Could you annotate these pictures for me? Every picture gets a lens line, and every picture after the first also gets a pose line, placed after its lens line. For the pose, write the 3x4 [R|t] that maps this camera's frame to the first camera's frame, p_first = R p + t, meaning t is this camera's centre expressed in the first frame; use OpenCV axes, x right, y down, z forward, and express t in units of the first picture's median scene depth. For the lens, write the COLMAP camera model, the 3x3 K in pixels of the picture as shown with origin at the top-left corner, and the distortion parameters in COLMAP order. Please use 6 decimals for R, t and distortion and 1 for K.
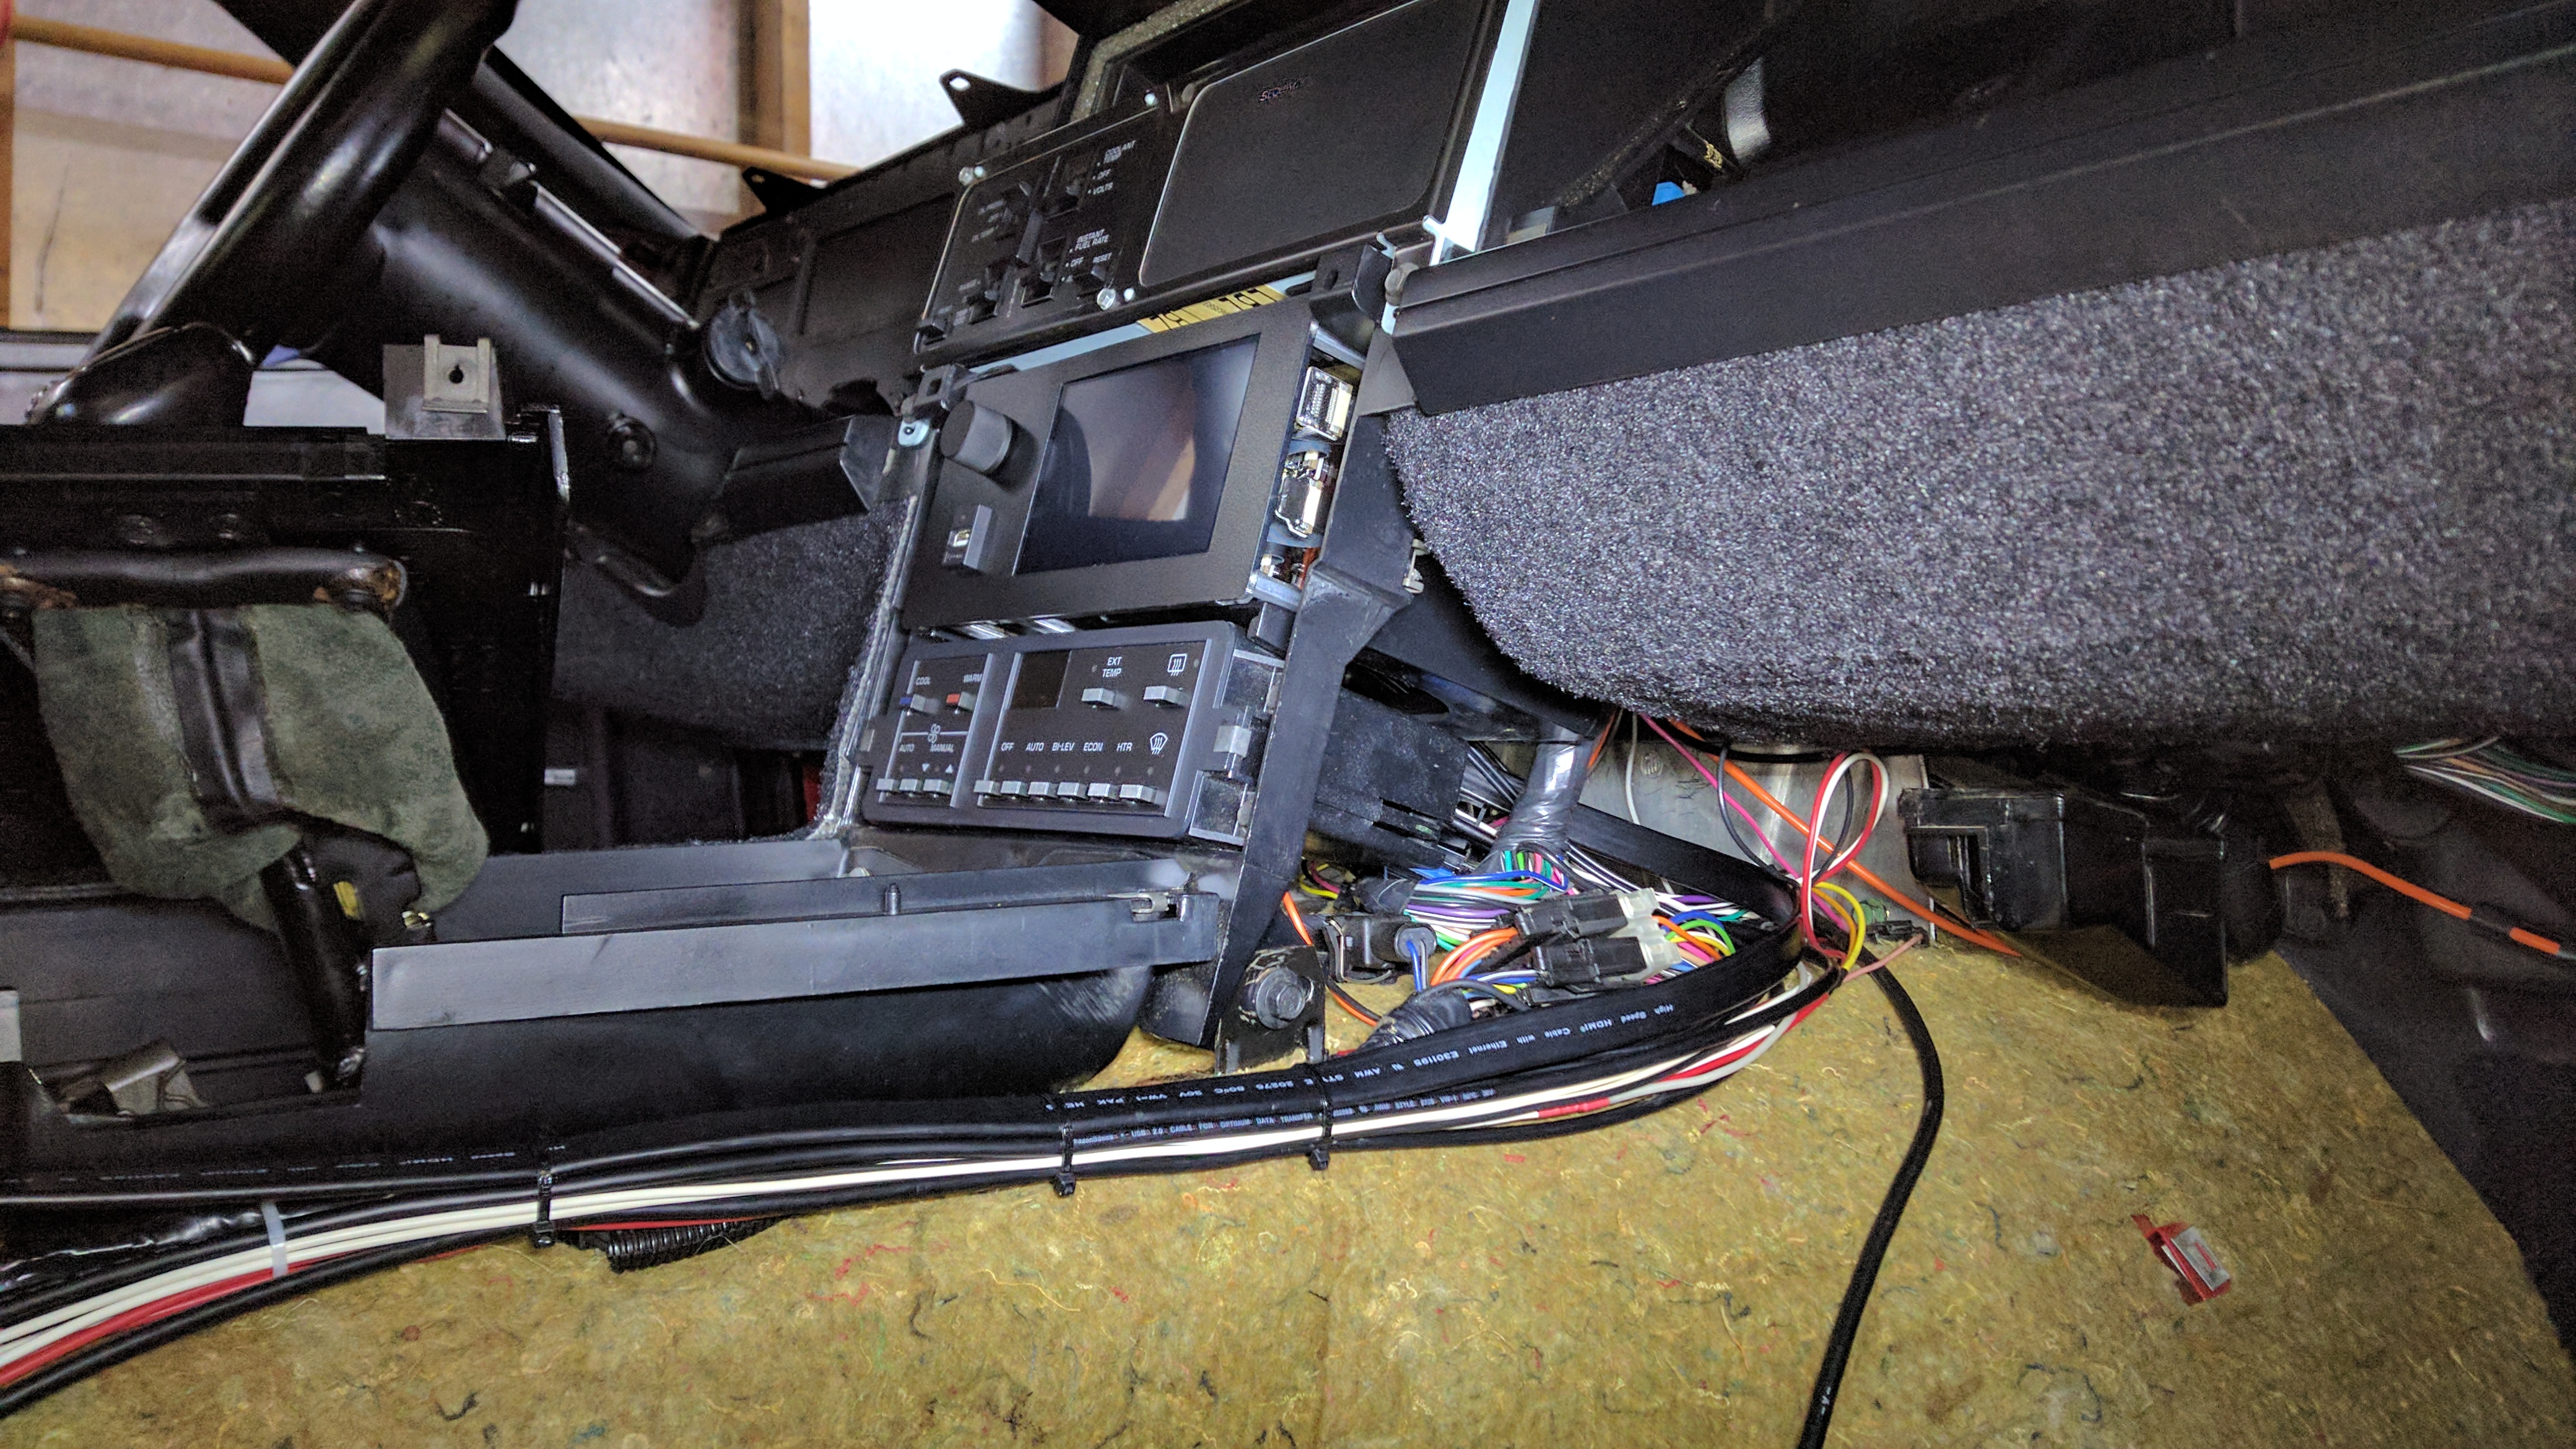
lens RADIAL K [[2138.8, 0, 1311.1], [0, 2138.8, 721.2], [0, 0, 1]] dist [0.069000, -0.172514]
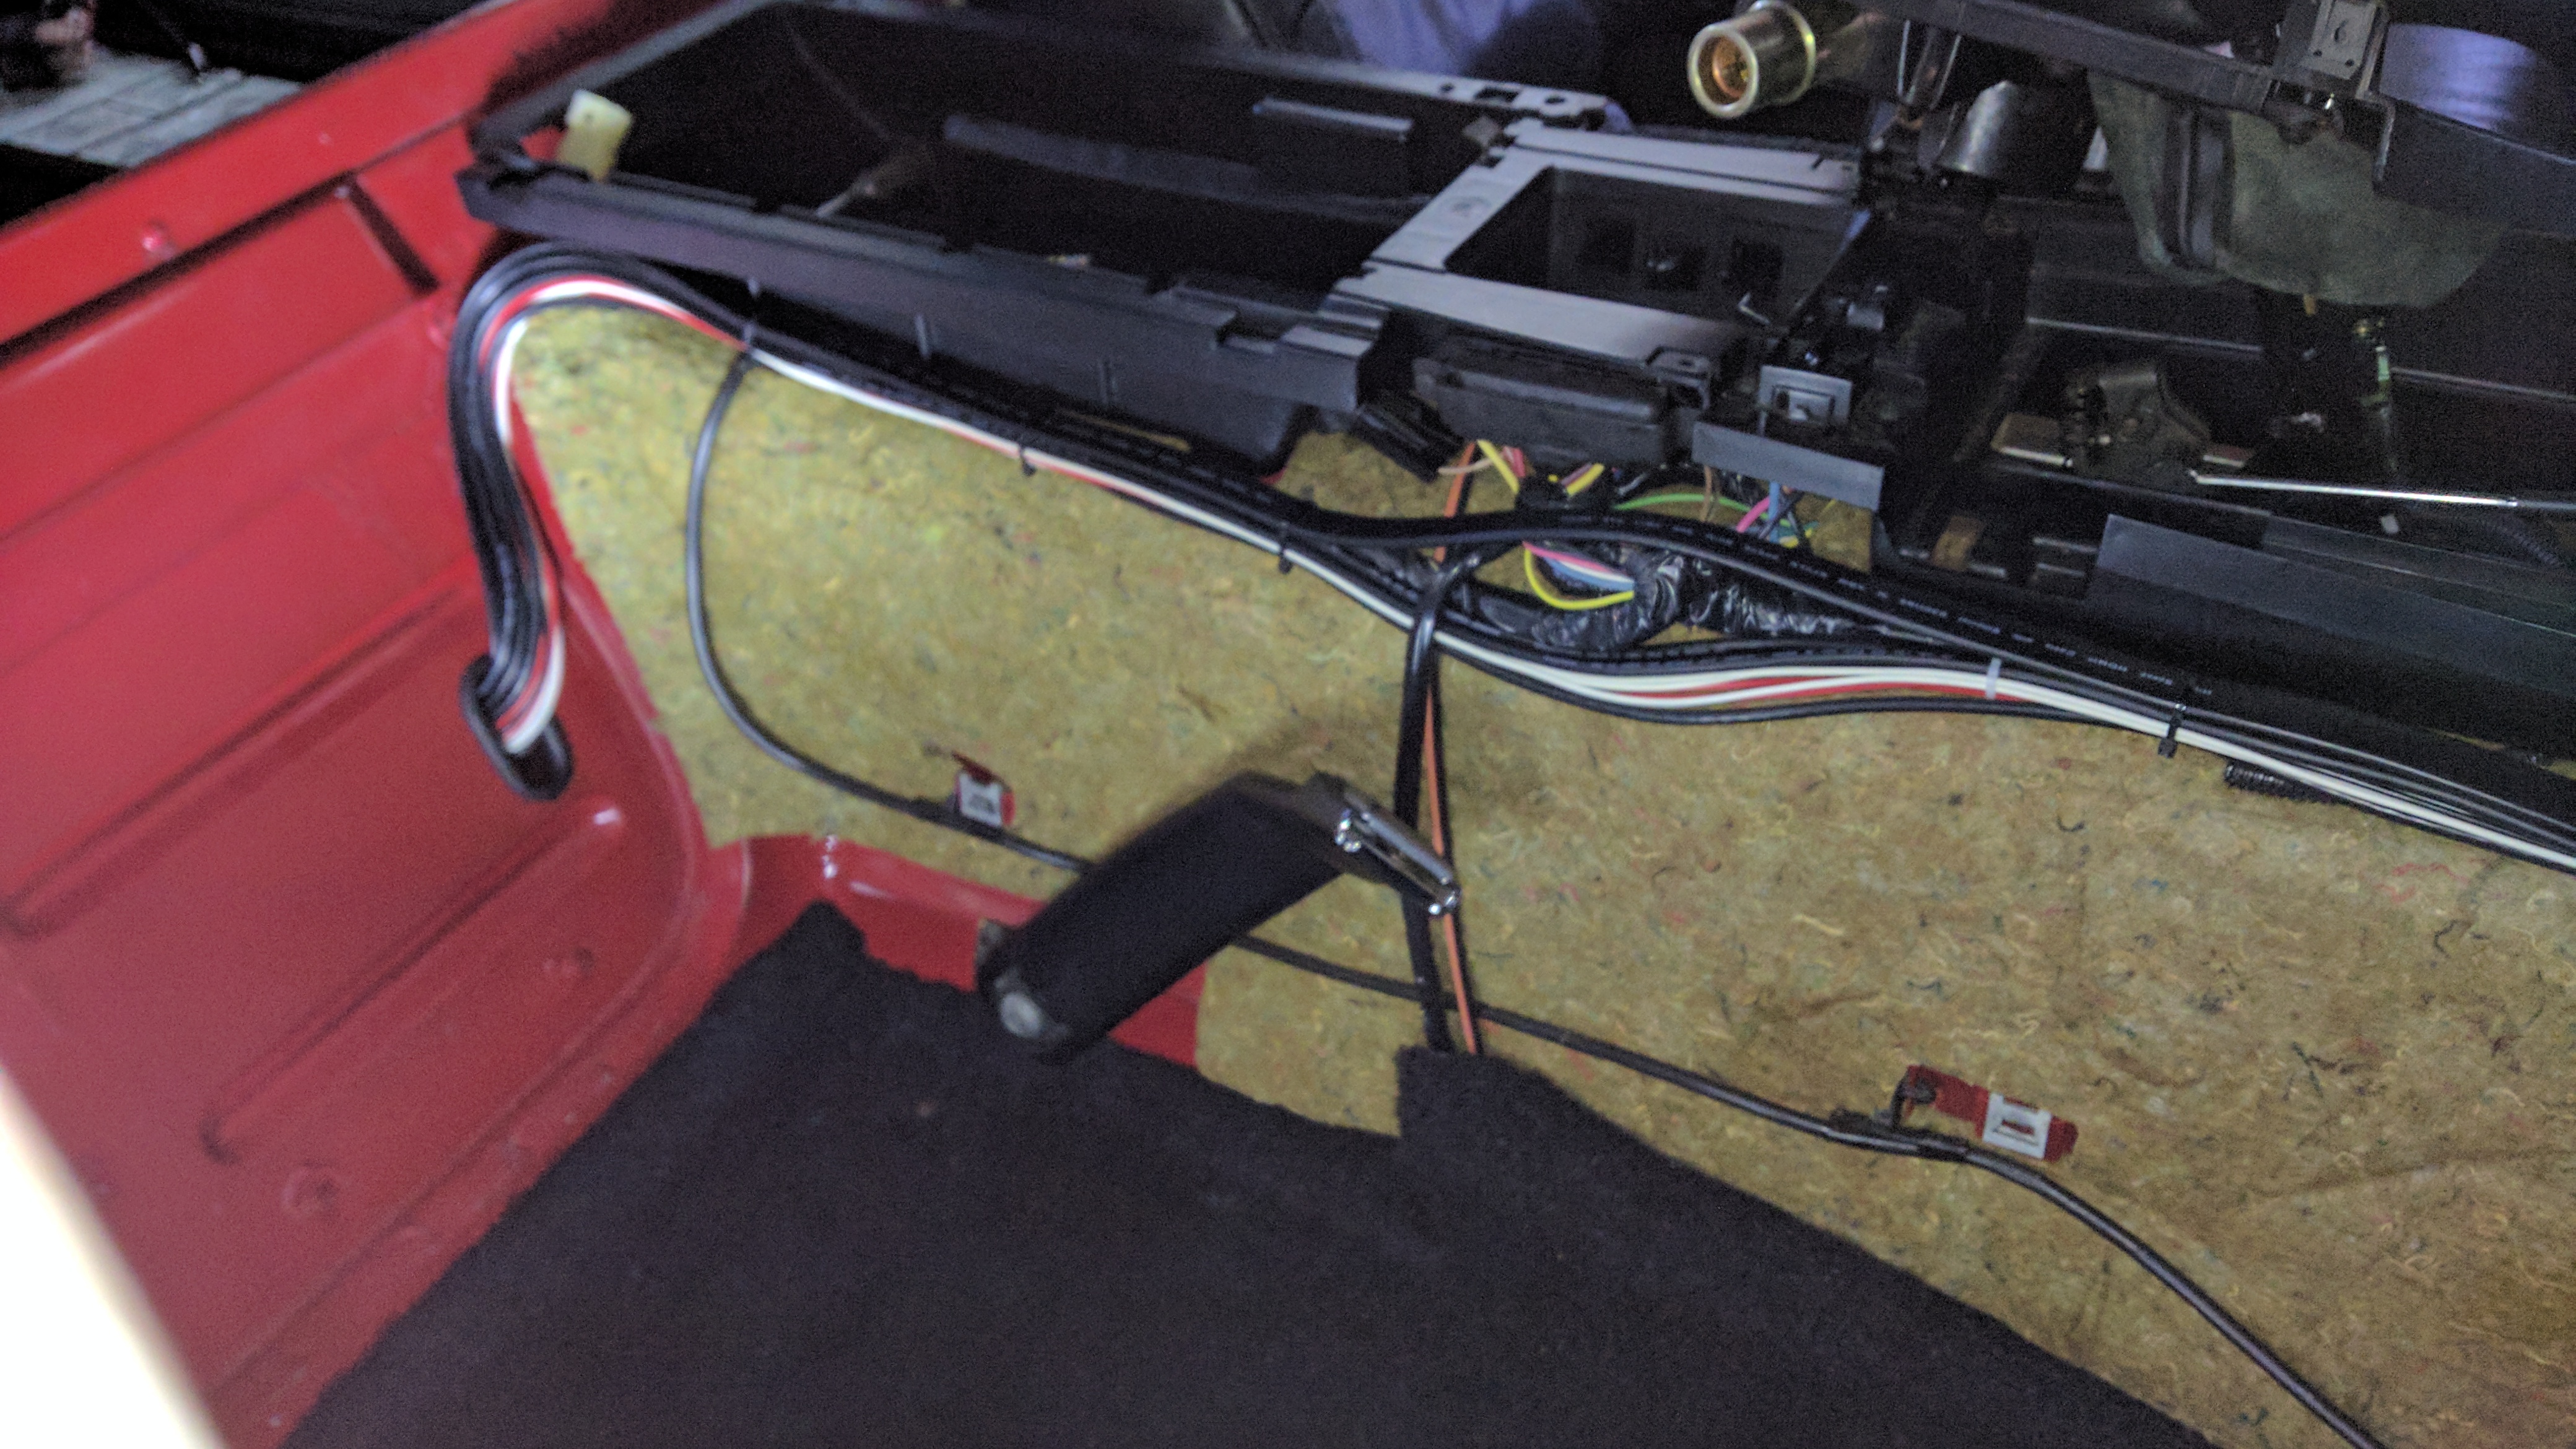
lens RADIAL K [[2138.8, 0, 1258.0], [0, 2138.8, 672.4], [0, 0, 1]] dist [0.069000, -0.172514]
pose [[0.379299, 0.535440, -0.754610, 0.337013], [0.069845, 0.796658, 0.600382, -0.521119], [0.922634, -0.280429, 0.264774, 0.108819]]
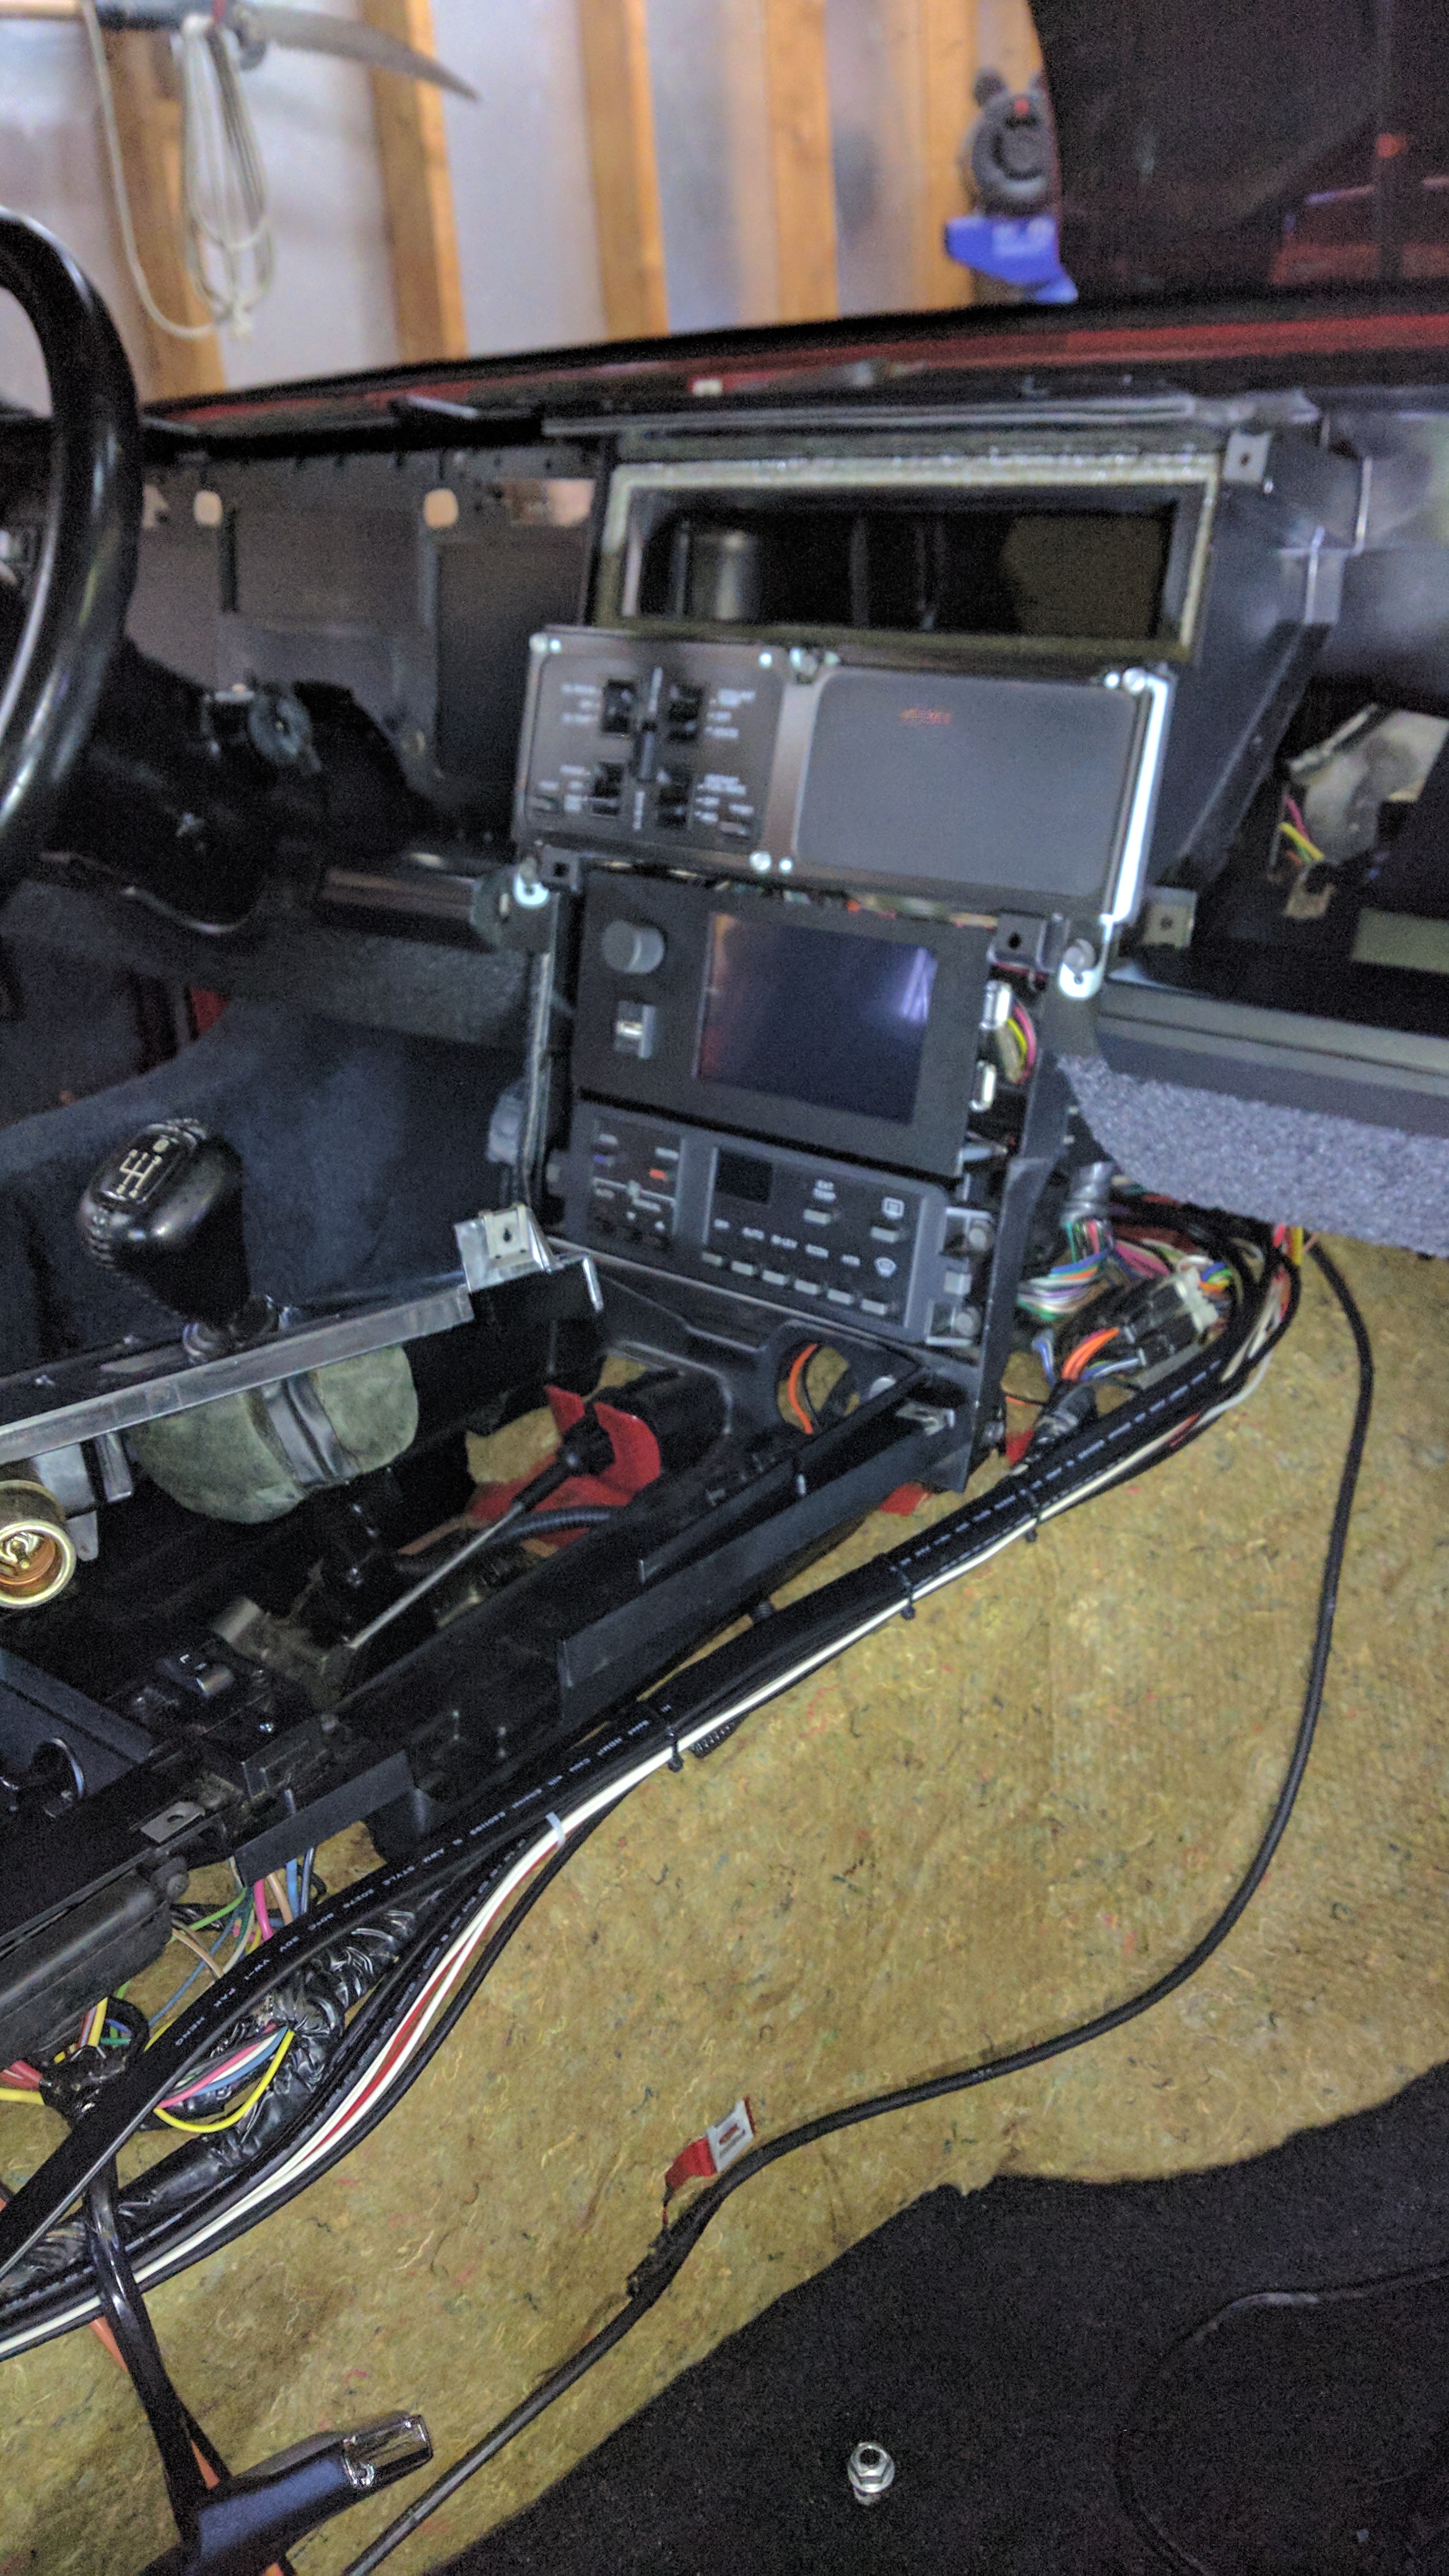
lens RADIAL K [[2138.8, 0, 712.0], [0, 2138.8, 1296.7], [0, 0, 1]] dist [0.069000, -0.172514]
pose [[0.977373, -0.150443, 0.148693, -0.416460], [0.071080, 0.895673, 0.438996, -0.628063], [-0.199225, -0.418494, 0.886100, -0.226726]]
